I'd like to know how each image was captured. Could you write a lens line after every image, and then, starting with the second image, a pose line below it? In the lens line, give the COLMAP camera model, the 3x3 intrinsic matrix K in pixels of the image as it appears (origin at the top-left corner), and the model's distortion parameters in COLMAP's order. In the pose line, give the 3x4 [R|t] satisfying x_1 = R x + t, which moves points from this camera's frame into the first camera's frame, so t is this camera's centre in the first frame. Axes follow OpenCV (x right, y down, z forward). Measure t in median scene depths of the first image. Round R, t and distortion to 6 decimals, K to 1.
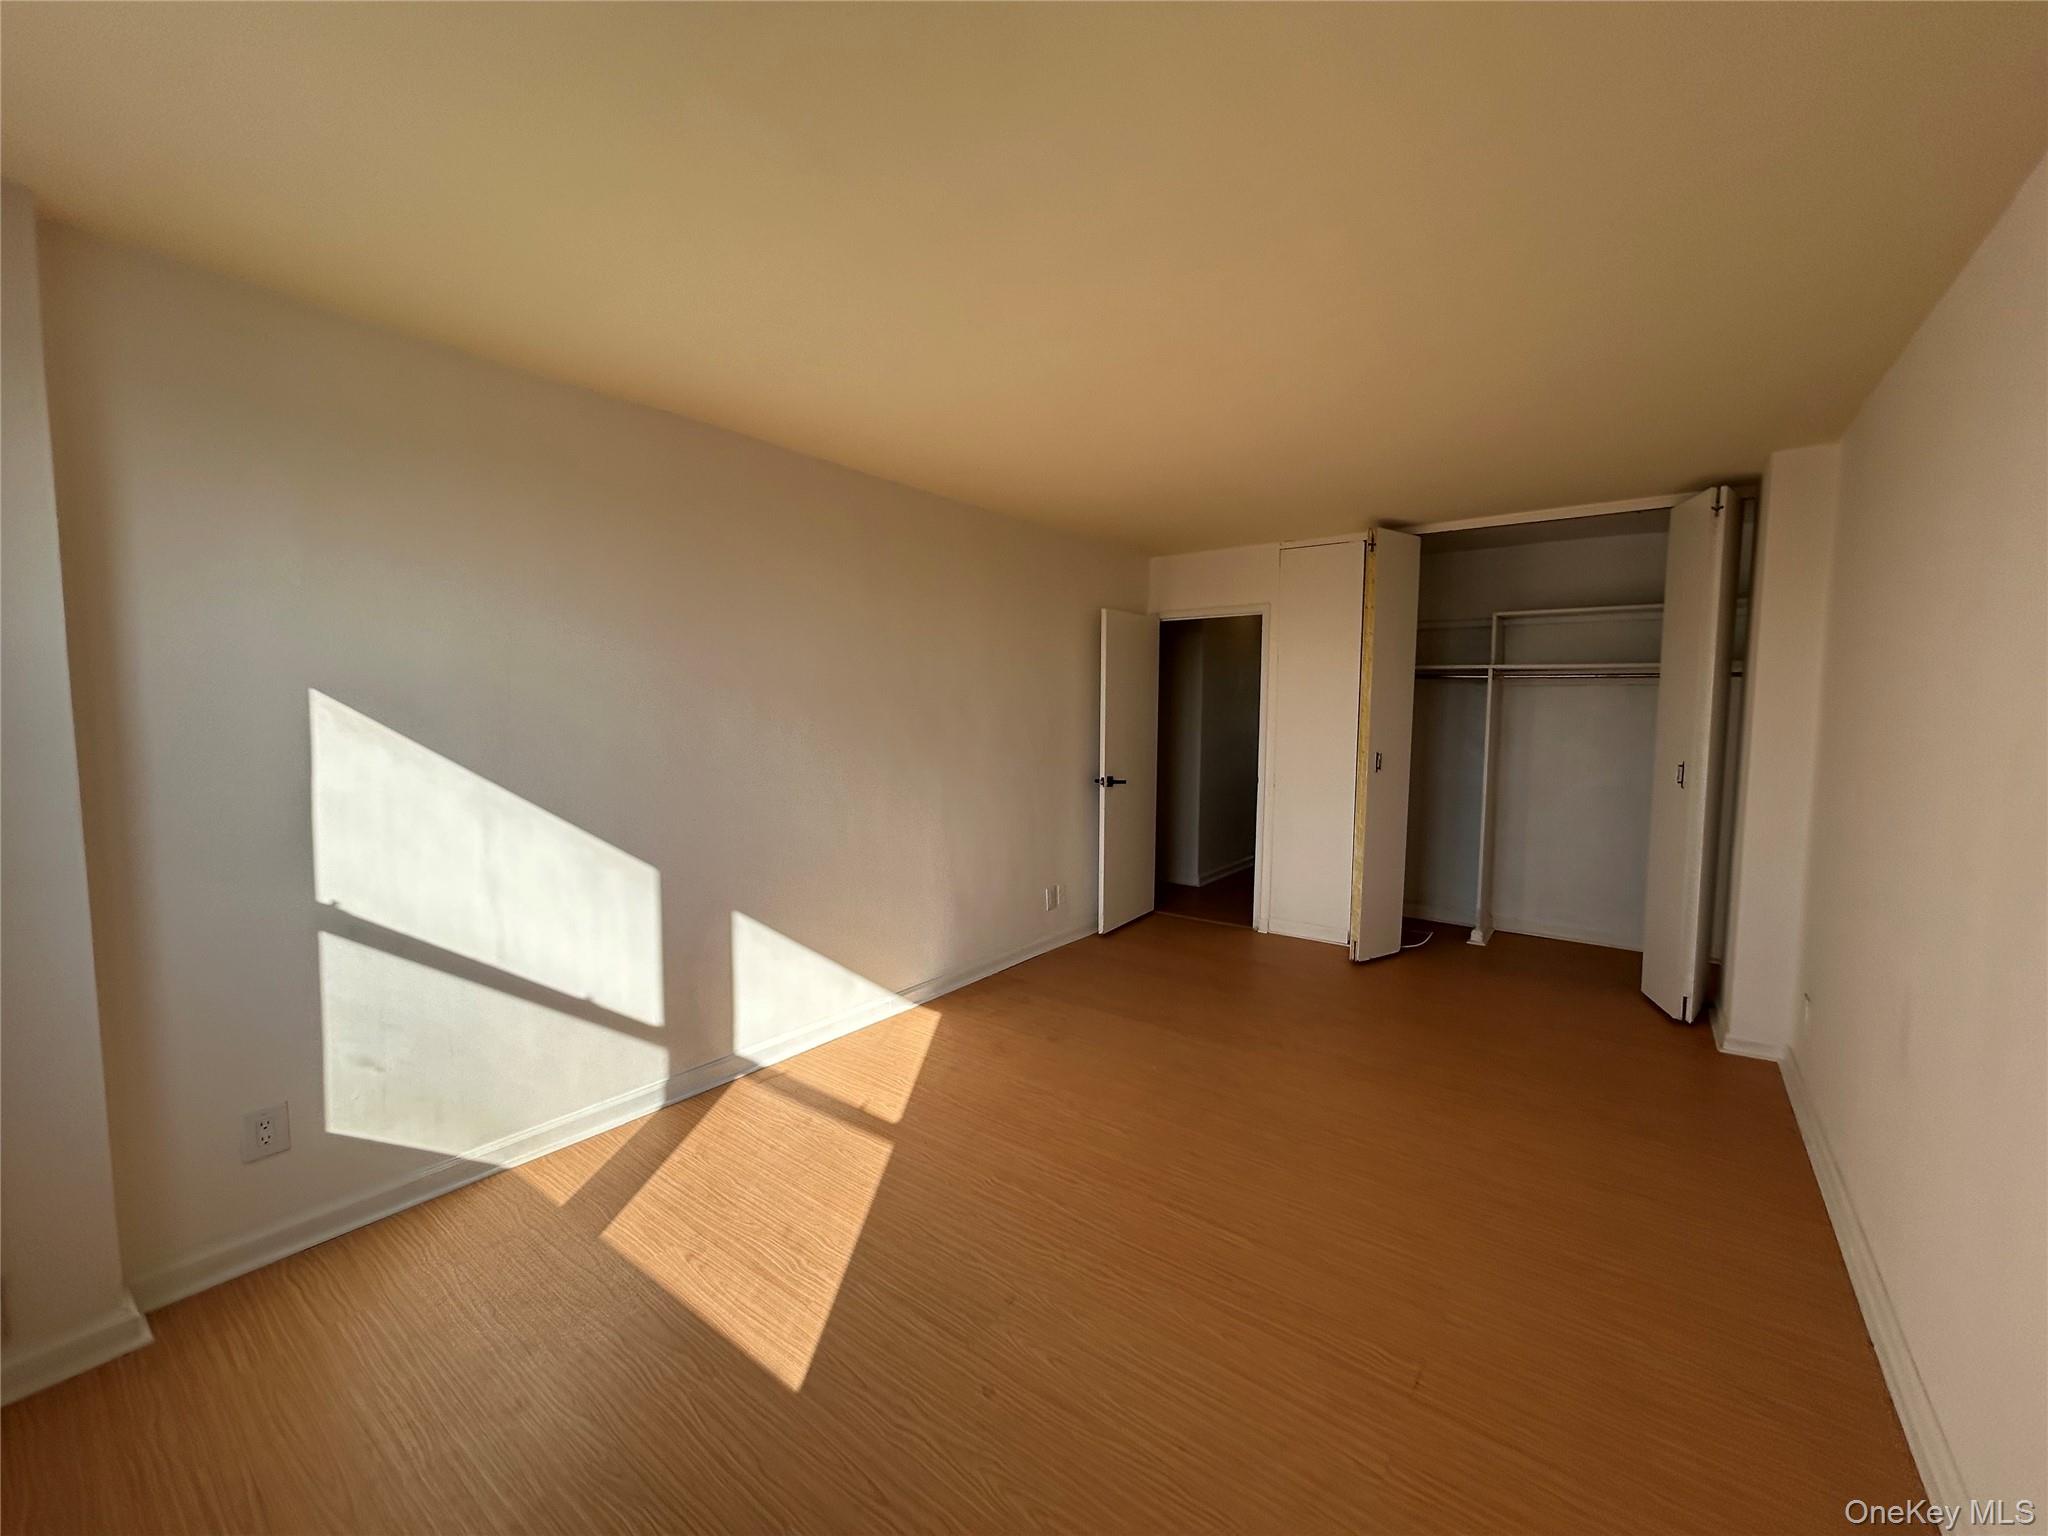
lens RADIAL K [[823.6, 0, 1021.3], [0, 823.6, 757.2], [0, 0, 1]] dist [-0.000245, 0.000616]
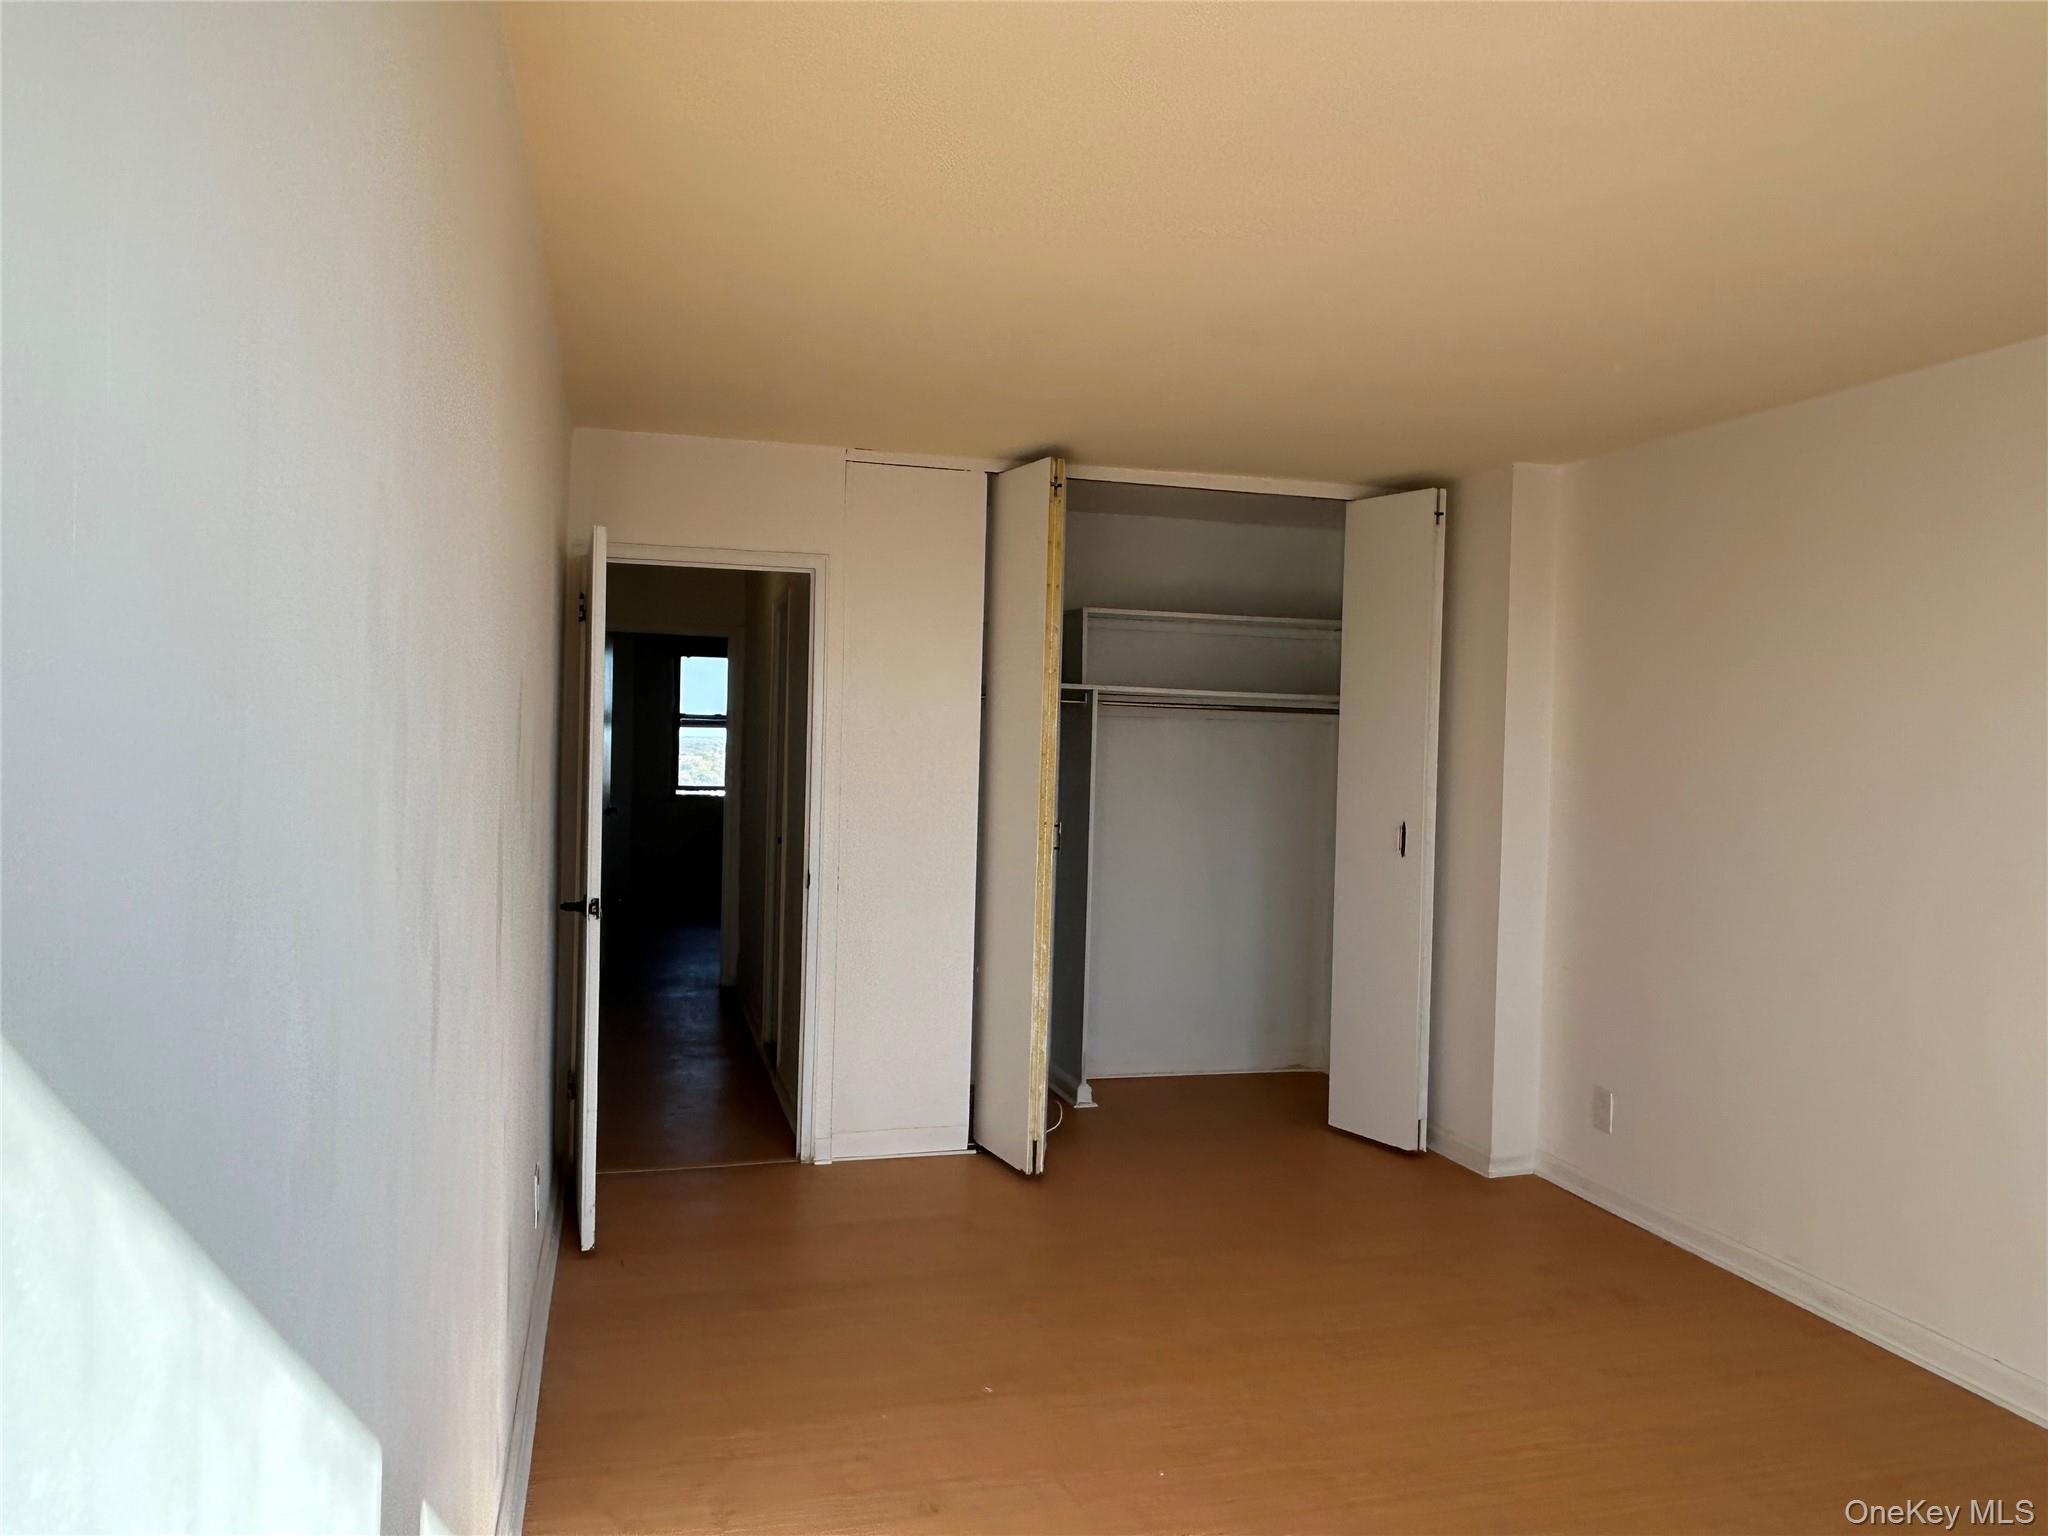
lens RADIAL K [[1496.6, 0, 1024.8], [0, 1496.6, 758.5], [0, 0, 1]] dist [0.064628, 0.001276]
pose [[0.596090, 0.001723, 0.802916, -0.465408], [0.030774, 0.999214, -0.024991, -0.024423], [-0.802328, 0.039606, 0.595568, 0.336314]]
